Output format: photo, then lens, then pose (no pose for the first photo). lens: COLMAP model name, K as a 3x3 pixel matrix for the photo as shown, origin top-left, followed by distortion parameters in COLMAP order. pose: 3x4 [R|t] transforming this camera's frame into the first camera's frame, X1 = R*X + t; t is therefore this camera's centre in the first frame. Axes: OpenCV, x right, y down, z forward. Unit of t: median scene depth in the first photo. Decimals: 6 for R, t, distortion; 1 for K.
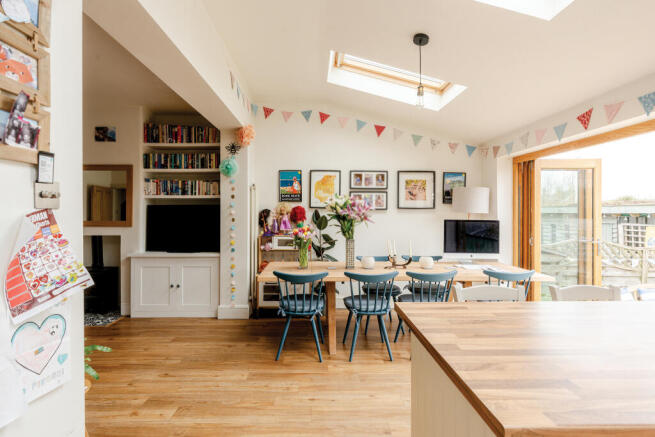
lens RADIAL K [[304.6, 0, 327.5], [0, 304.6, 218.5], [0, 0, 1]] dist [0.000825, 0.000131]
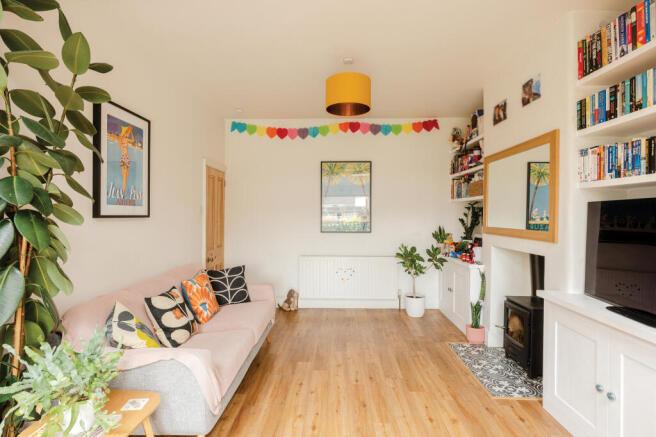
lens RADIAL K [[338.6, 0, 326.9], [0, 338.6, 213.4], [0, 0, 1]] dist [0.000935, 0.000243]
pose [[-0.071248, -0.004506, -0.997448, -0.007420], [-0.025806, 0.999663, -0.002673, -0.012823], [0.997125, 0.025549, -0.071340, 0.625927]]
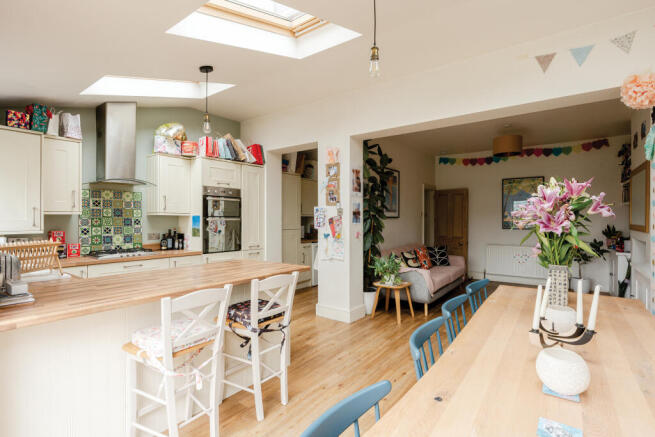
lens RADIAL K [[318.1, 0, 333.2], [0, 318.1, 216.6], [0, 0, 1]] dist [-0.018571, 0.000021]
pose [[-0.625852, -0.004078, -0.779931, 0.601018], [-0.018826, 0.999774, 0.009879, -0.009927], [0.779714, 0.020866, -0.625788, 0.859104]]
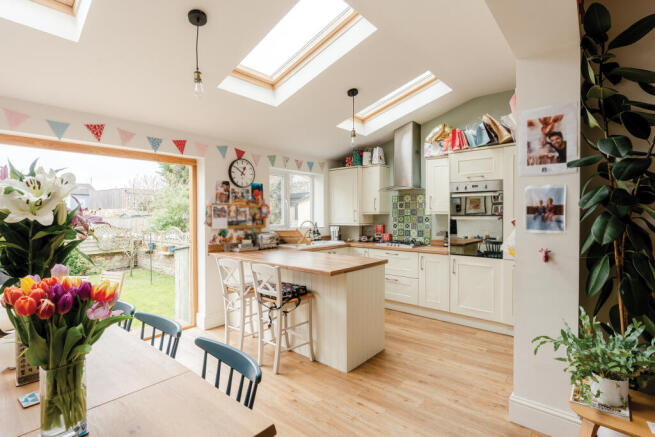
lens RADIAL K [[318.1, 0, 333.2], [0, 318.1, 216.6], [0, 0, 1]] dist [-0.018571, 0.000021]
pose [[-0.729332, -0.001955, 0.684157, -0.358731], [0.021711, 0.999426, 0.026001, -0.021379], [-0.683815, 0.033817, -0.728871, 0.847743]]
